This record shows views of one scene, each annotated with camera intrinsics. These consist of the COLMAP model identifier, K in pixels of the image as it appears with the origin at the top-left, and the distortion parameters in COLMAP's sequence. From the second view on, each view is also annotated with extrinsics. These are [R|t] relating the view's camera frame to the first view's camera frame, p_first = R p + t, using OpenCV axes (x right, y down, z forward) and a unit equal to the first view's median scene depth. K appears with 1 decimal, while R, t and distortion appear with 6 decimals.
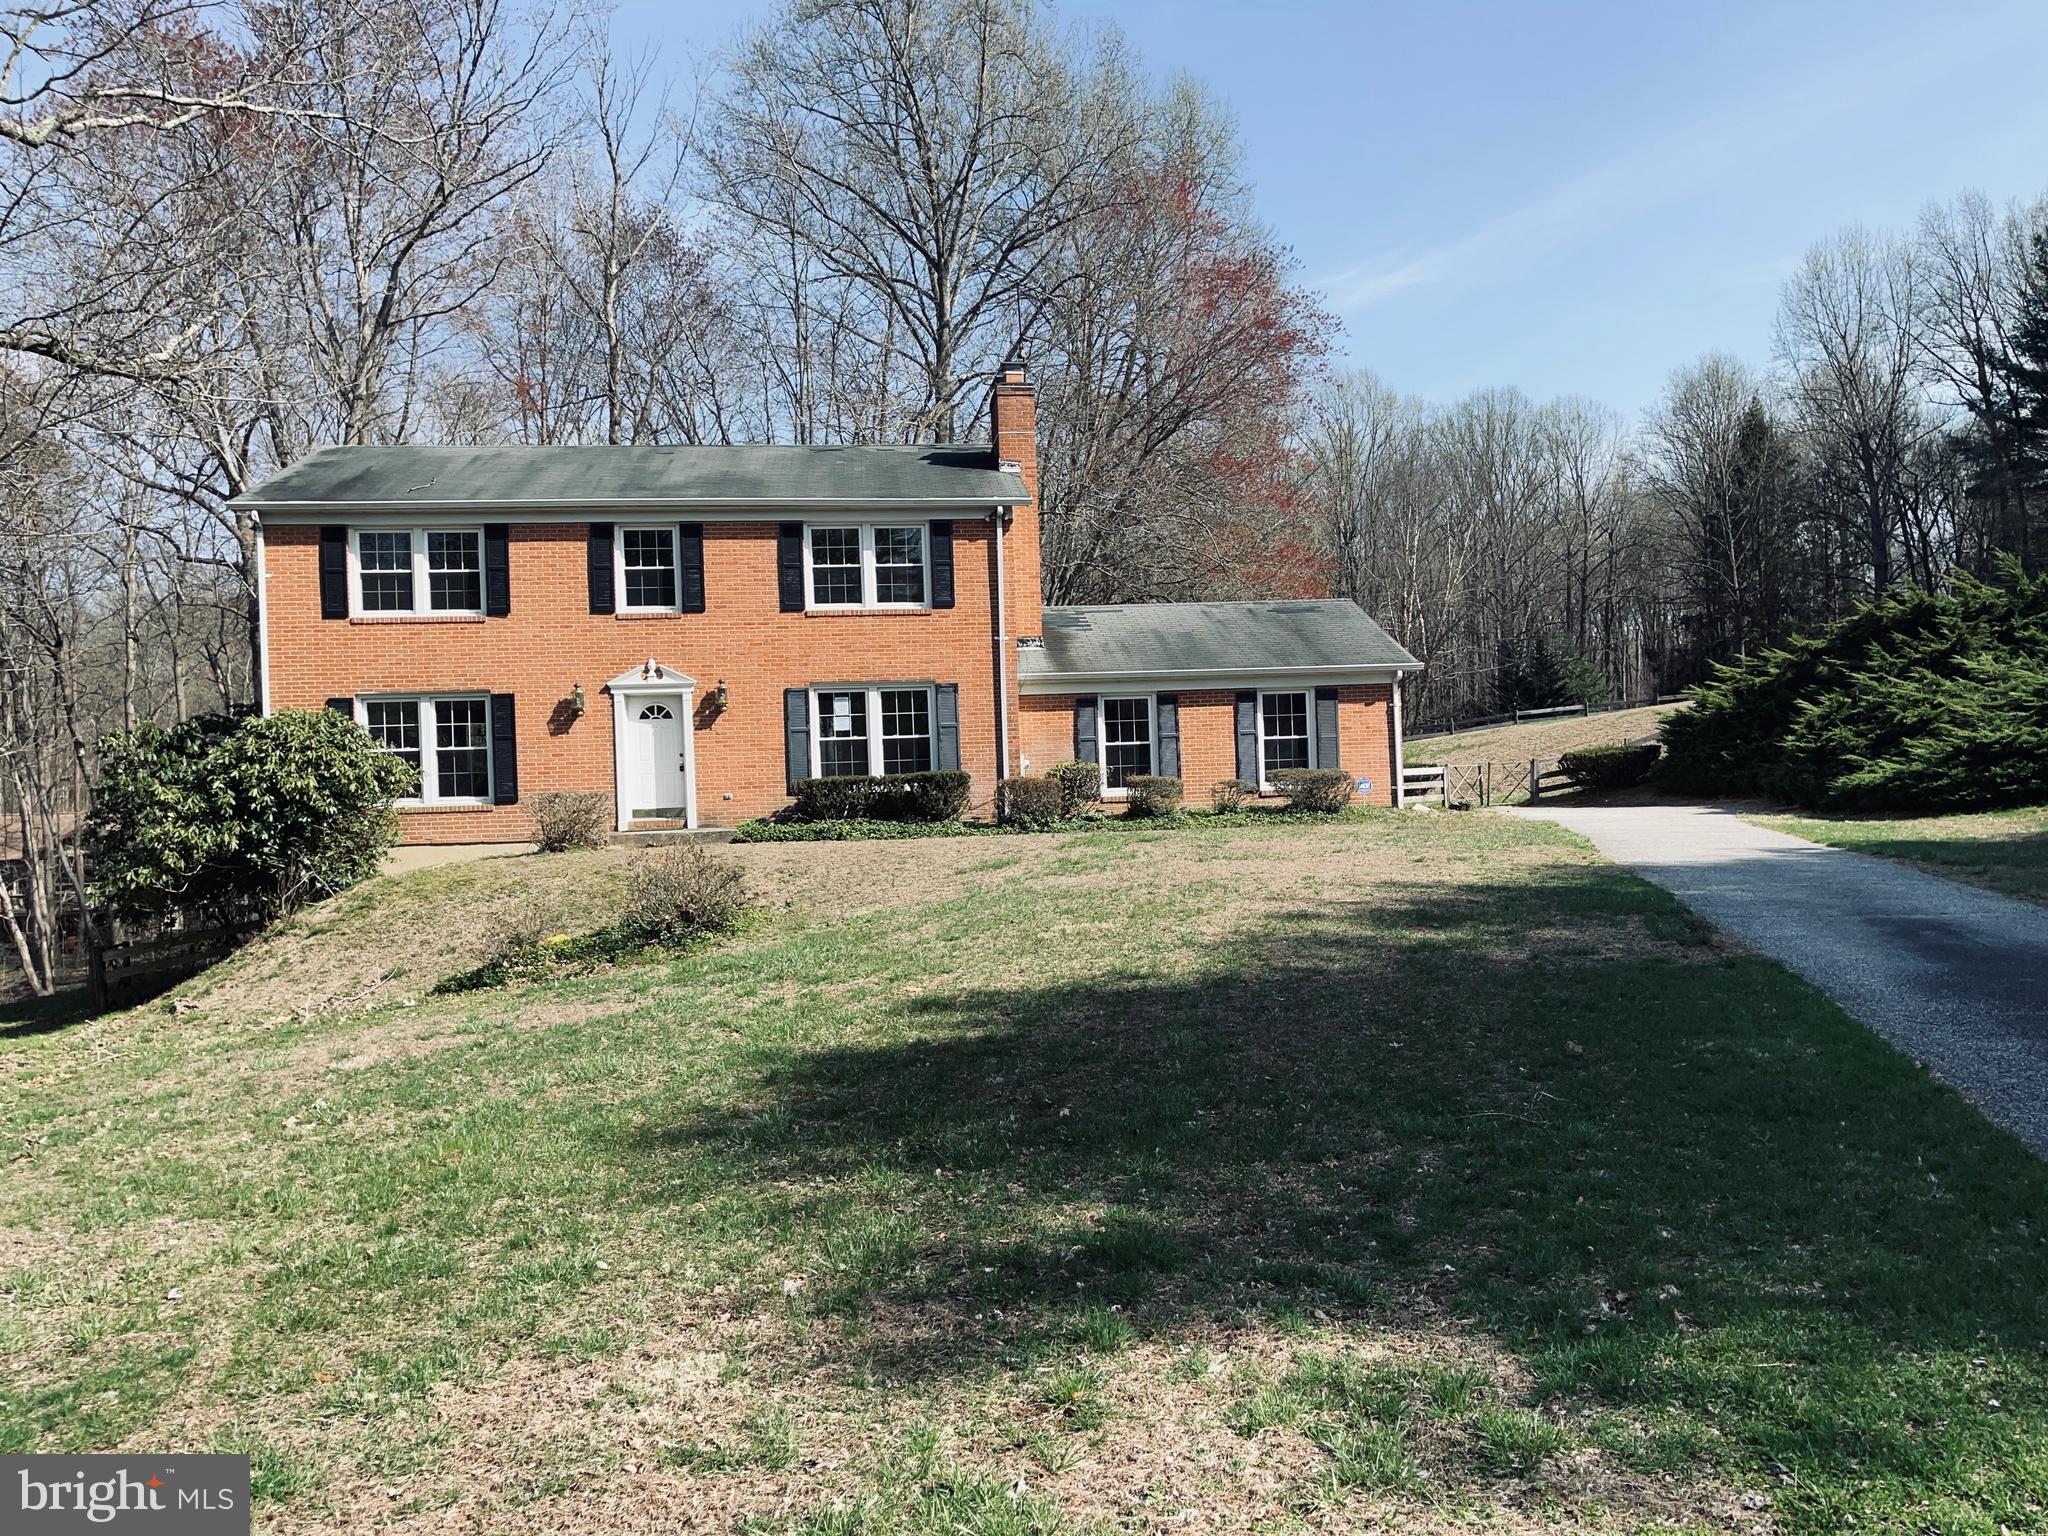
lens RADIAL K [[1525.5, 0, 1041.6], [0, 1525.5, 776.4], [0, 0, 1]] dist [0.090207, -0.132302]
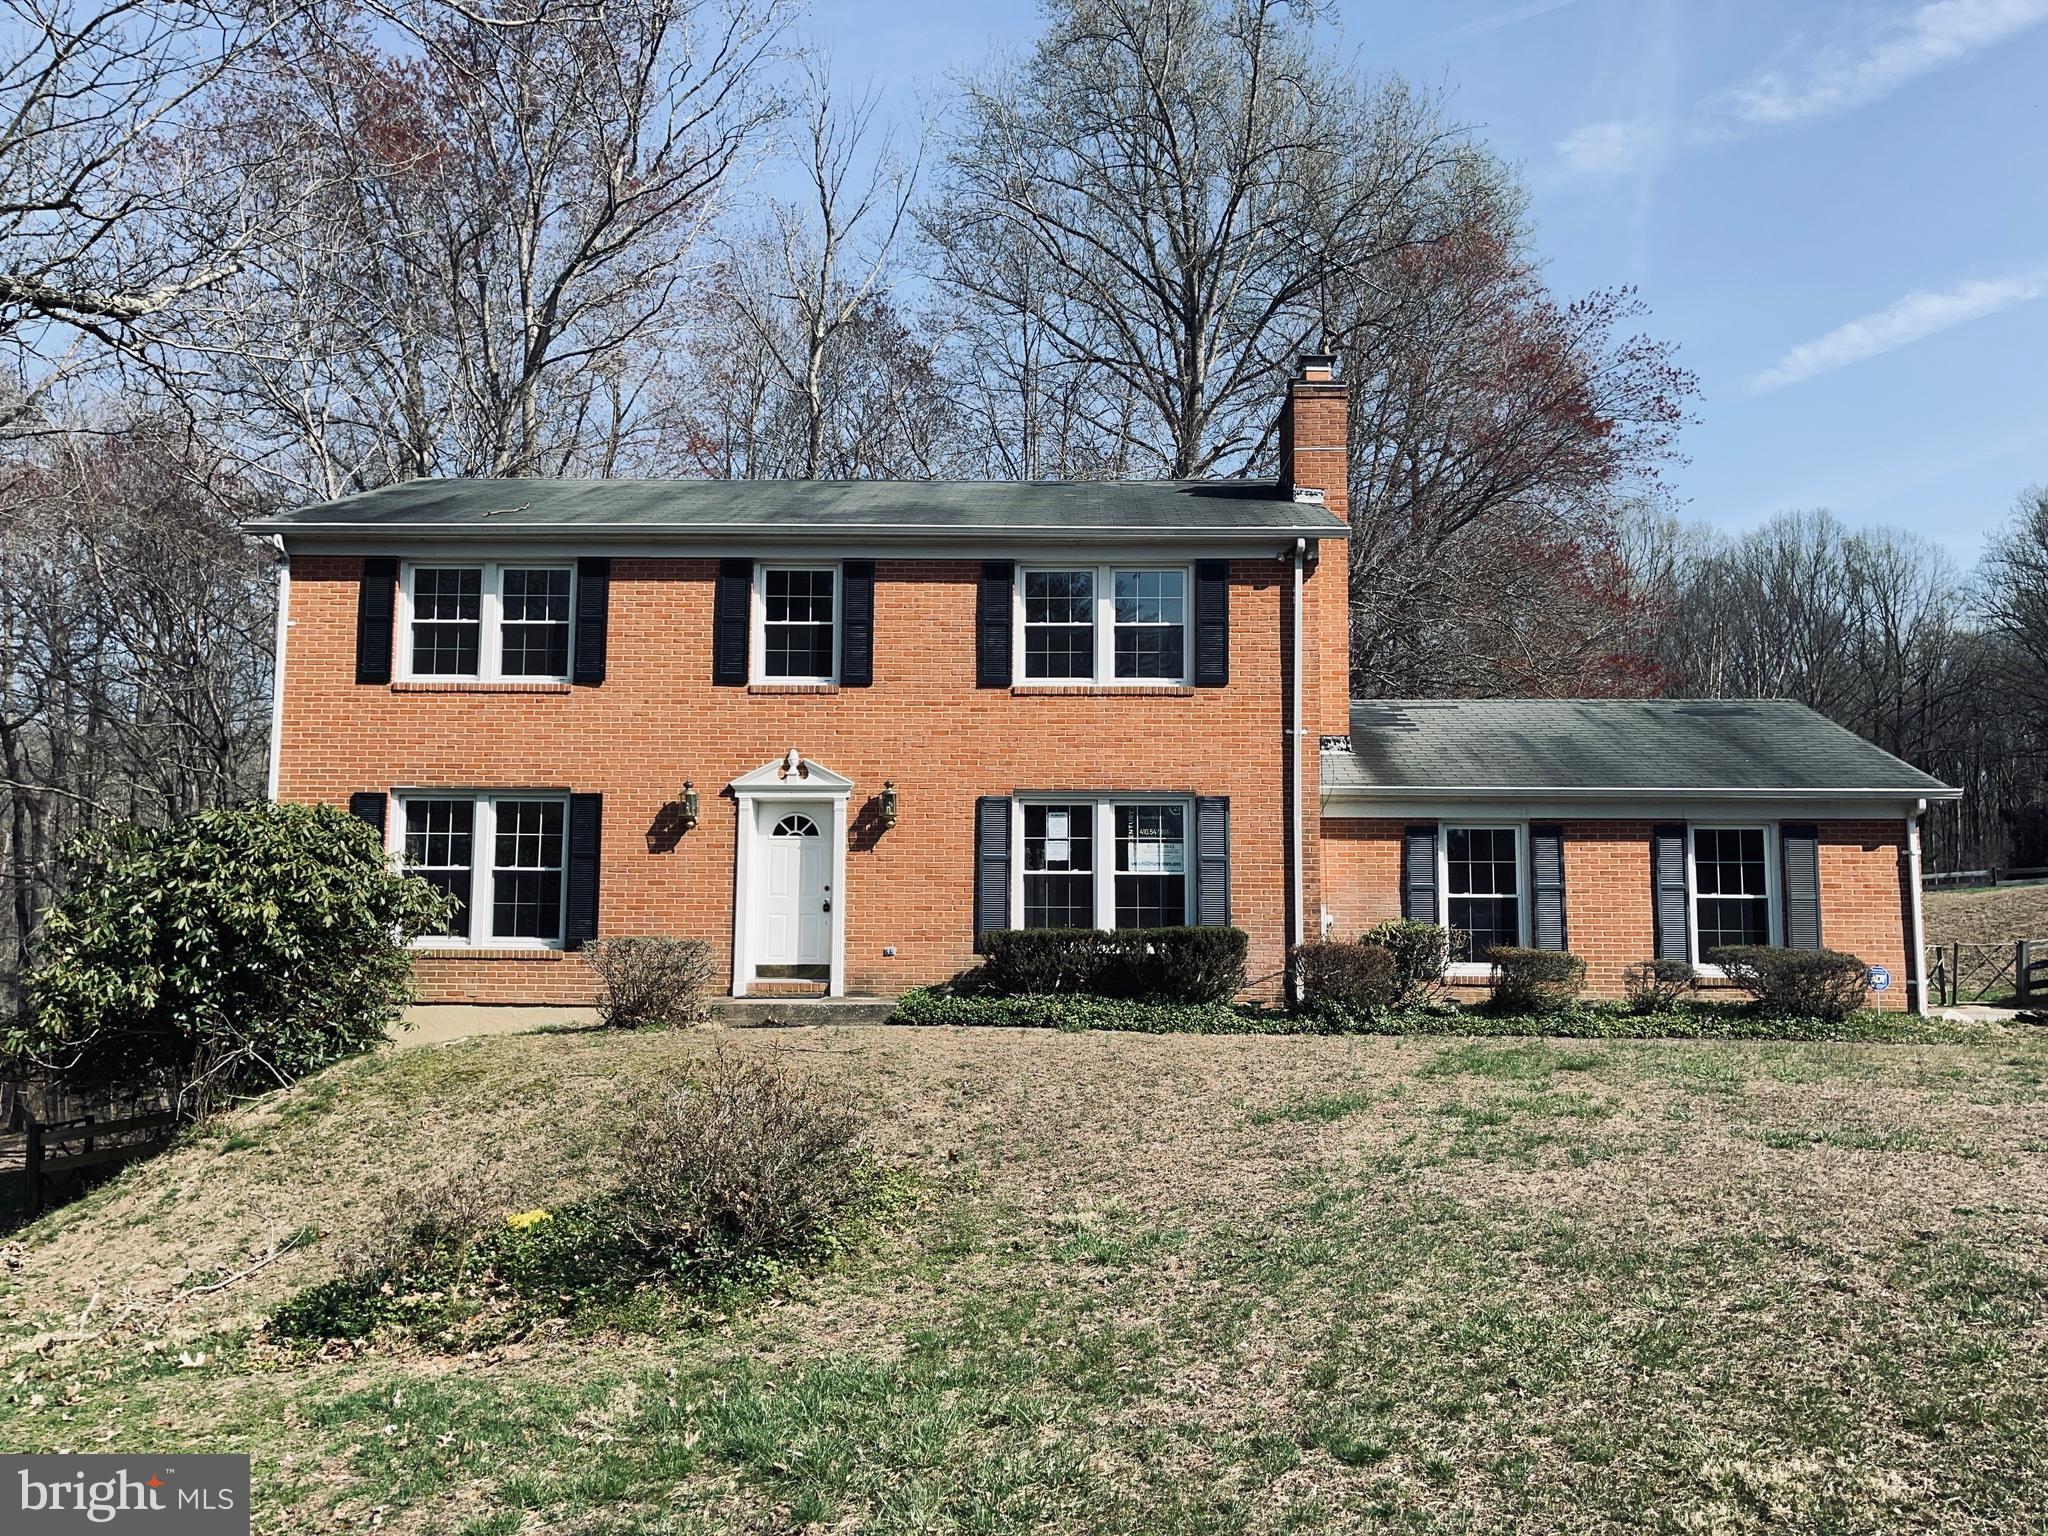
lens RADIAL K [[1525.5, 0, 1041.6], [0, 1525.5, 776.4], [0, 0, 1]] dist [0.090207, -0.132302]
pose [[0.989822, 0.026409, -0.139836, -0.043396], [-0.039475, 0.995022, -0.091506, -0.004821], [0.136723, 0.096094, 0.985937, 0.324901]]
